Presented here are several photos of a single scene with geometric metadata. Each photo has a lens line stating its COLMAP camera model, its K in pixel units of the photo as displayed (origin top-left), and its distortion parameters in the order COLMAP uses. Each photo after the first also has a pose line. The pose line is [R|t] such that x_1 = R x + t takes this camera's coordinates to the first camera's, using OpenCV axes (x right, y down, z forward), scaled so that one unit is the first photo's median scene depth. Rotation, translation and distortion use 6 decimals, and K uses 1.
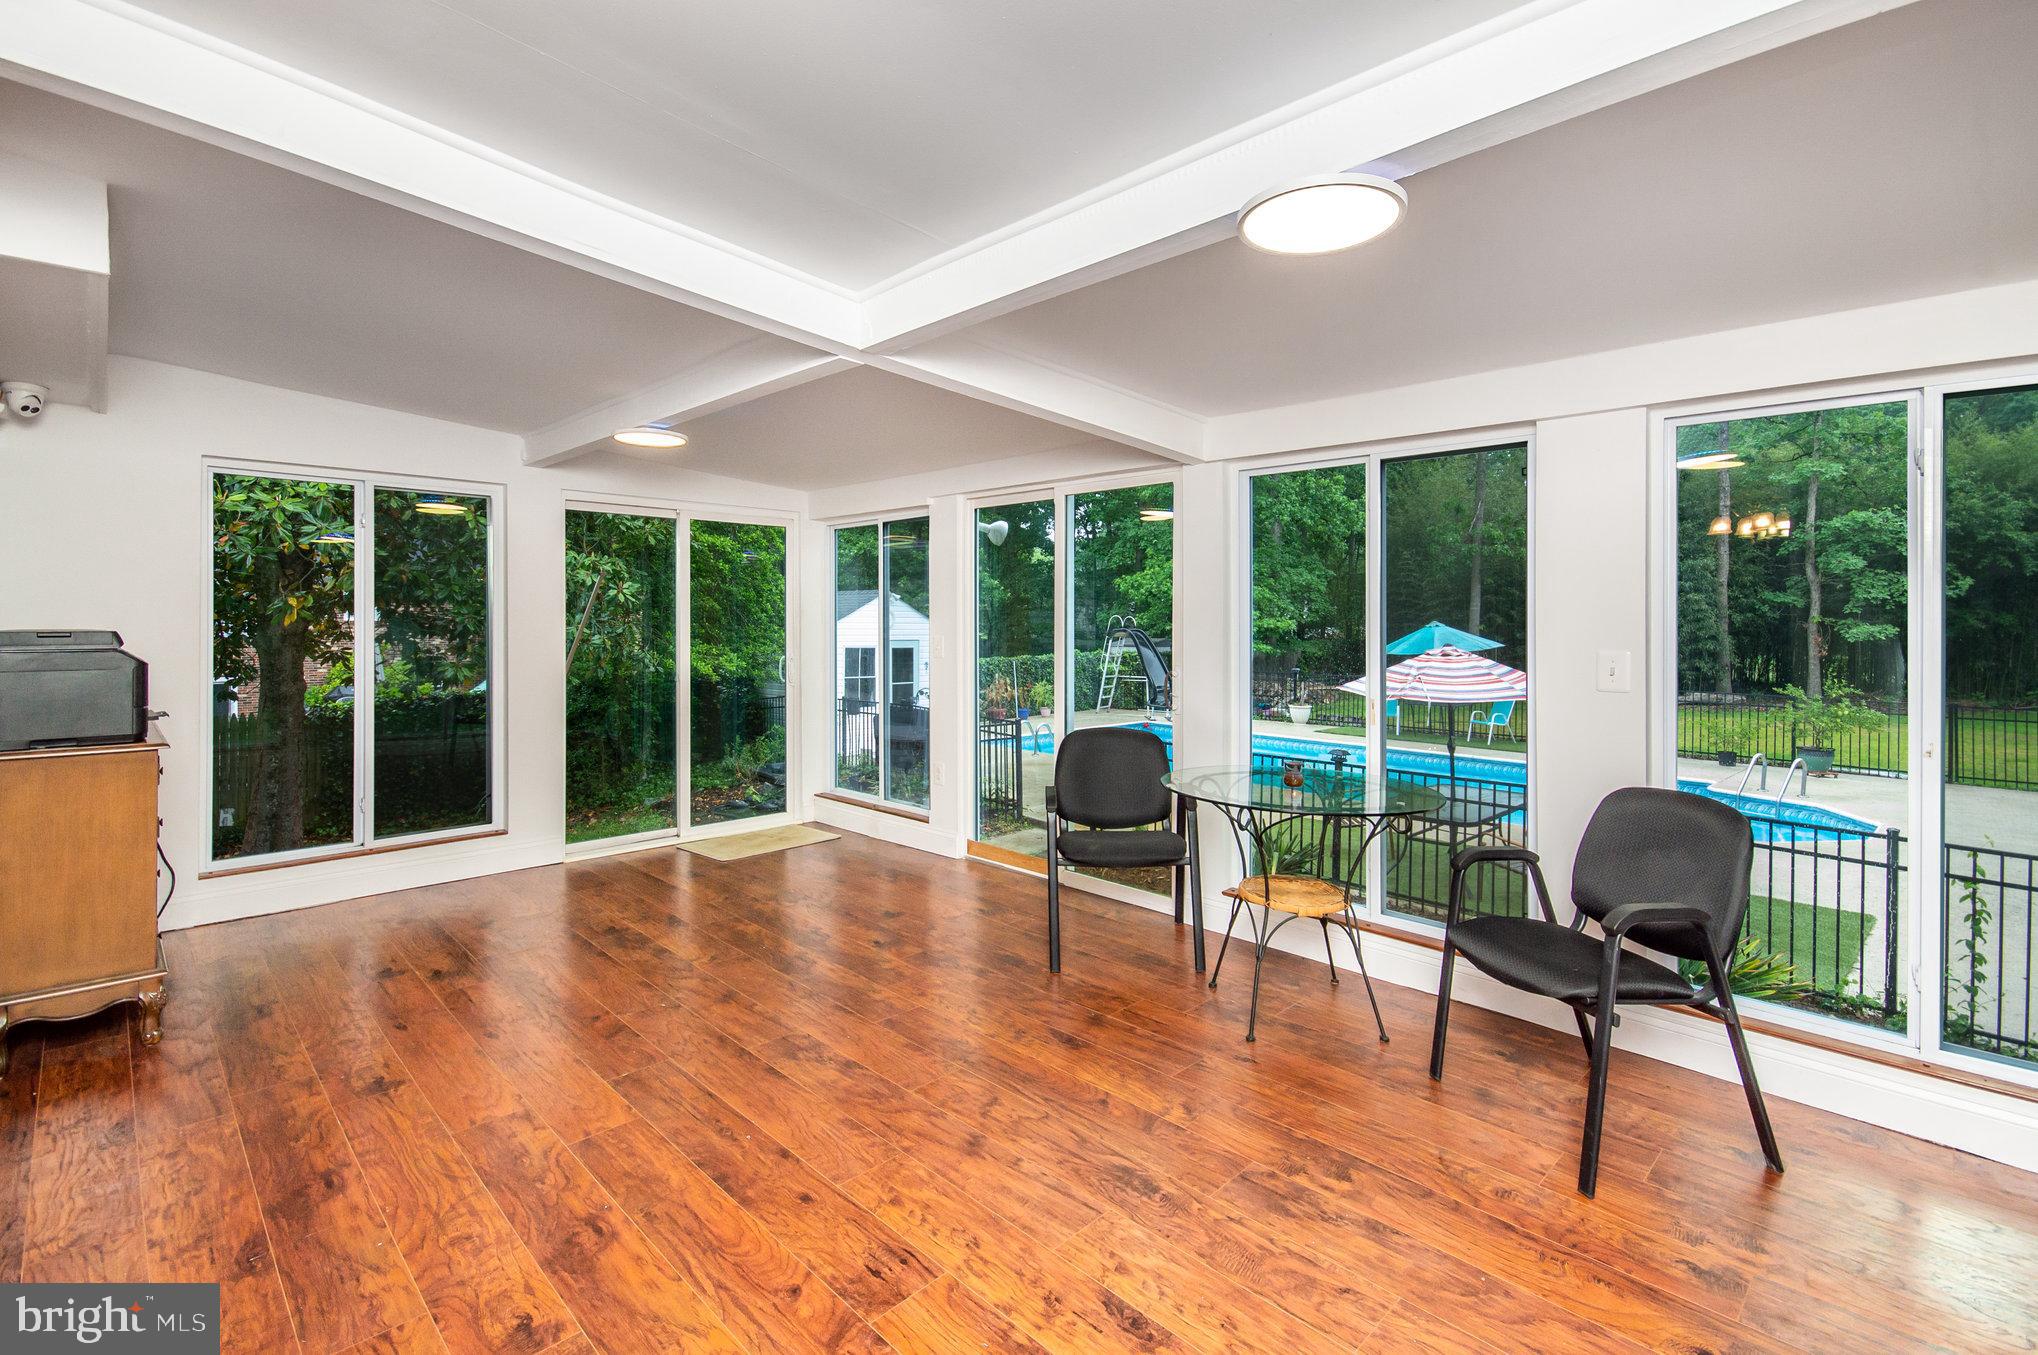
lens RADIAL K [[939.0, 0, 1022.2], [0, 939.0, 644.9], [0, 0, 1]] dist [0.018271, -0.010332]
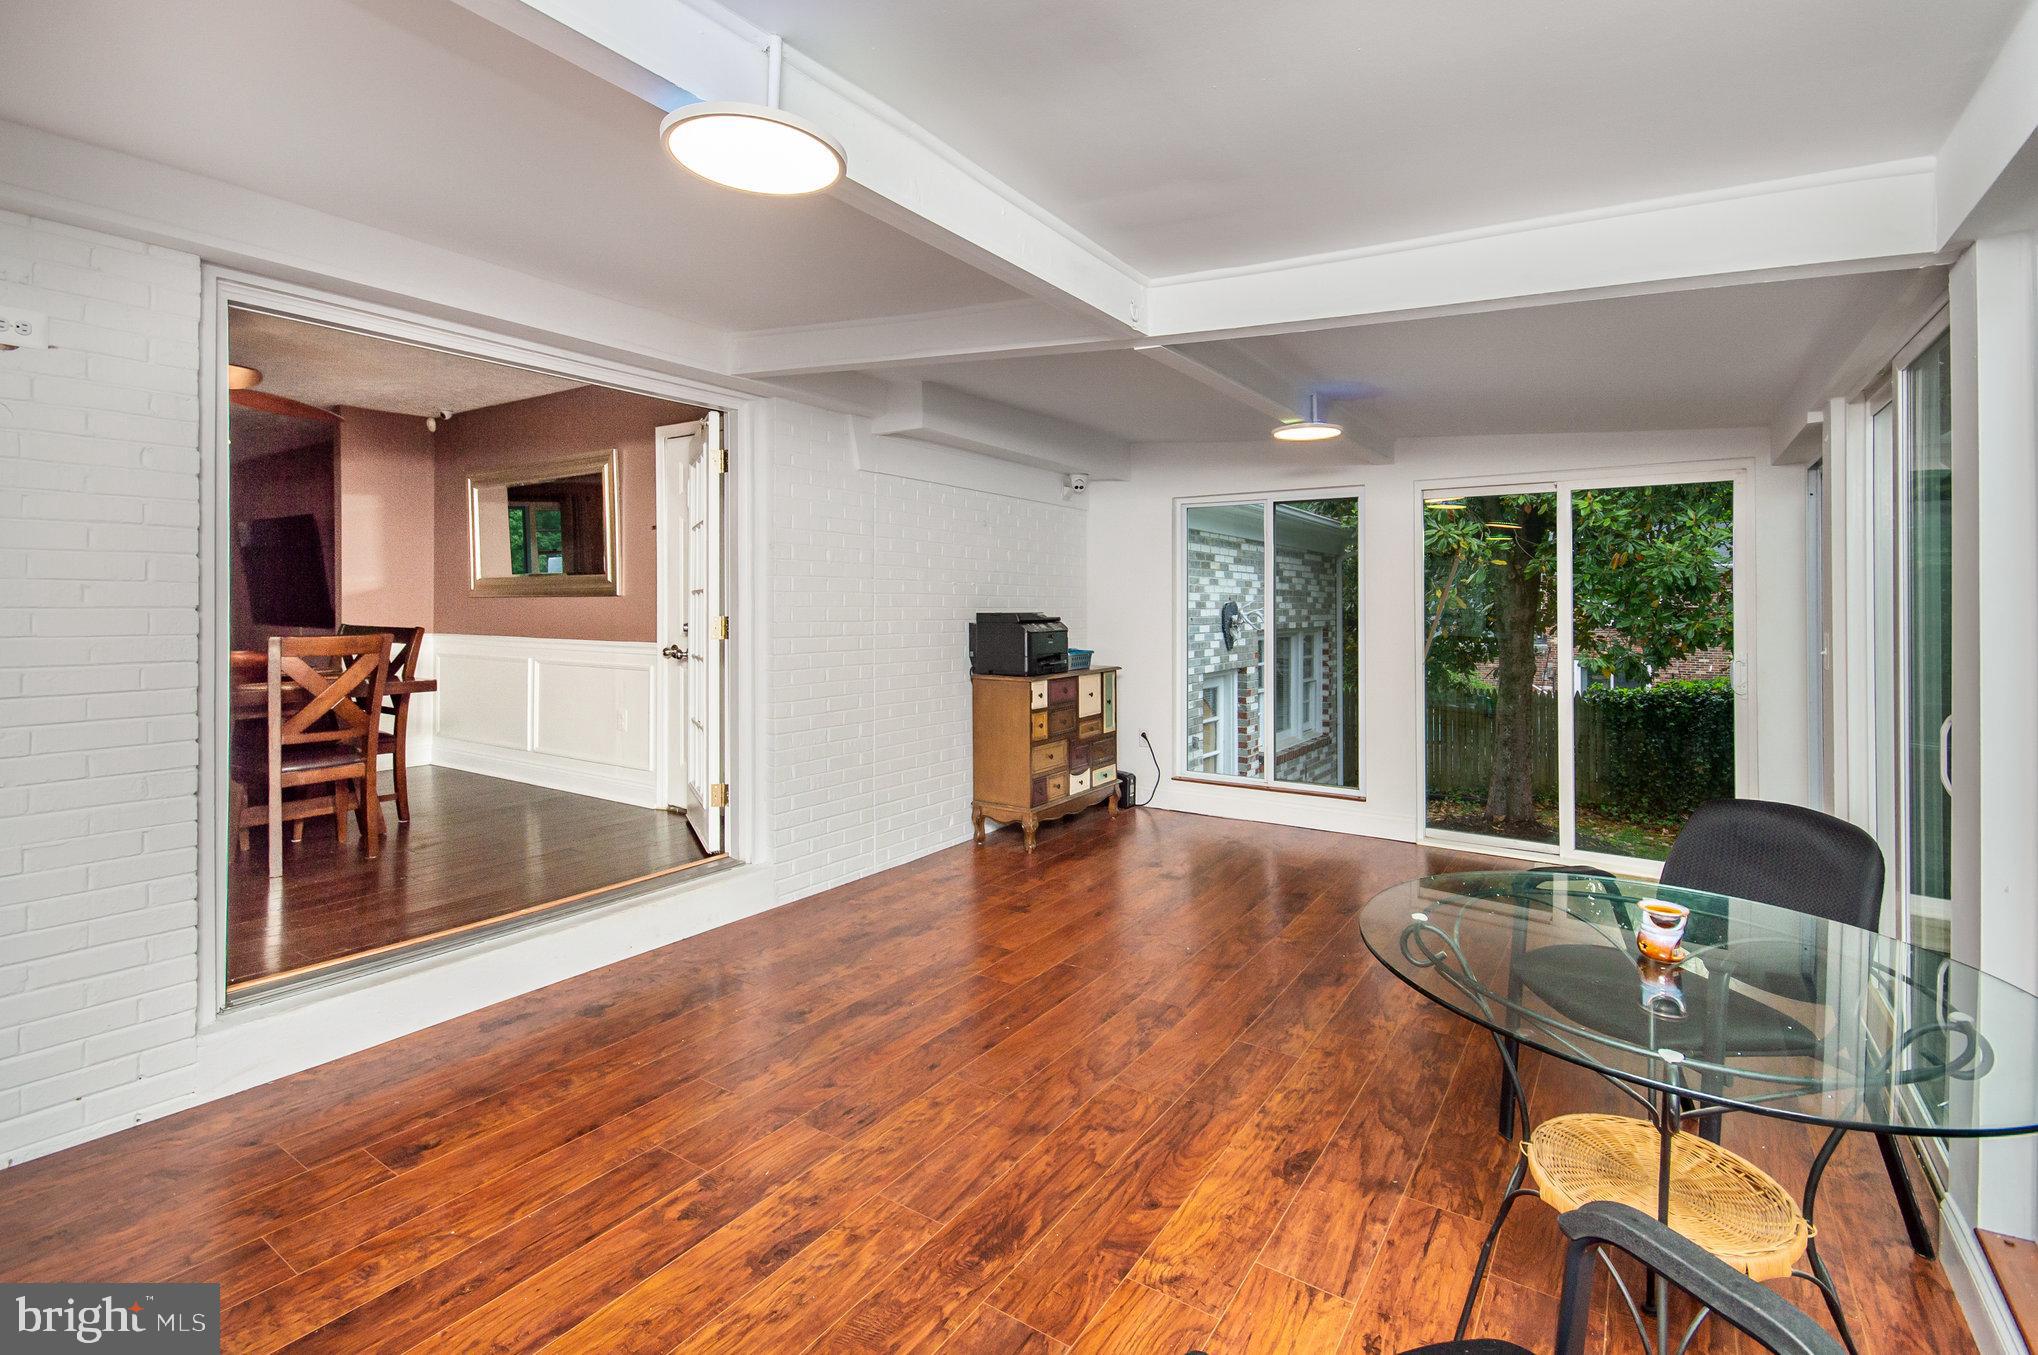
lens RADIAL K [[933.9, 0, 1008.4], [0, 933.9, 606.7], [0, 0, 1]] dist [0.000924, -0.000953]
pose [[0.180102, -0.002002, -0.983646, 0.926782], [-0.028945, 0.999554, -0.007334, -0.013648], [0.983222, 0.029793, 0.179964, 0.792716]]
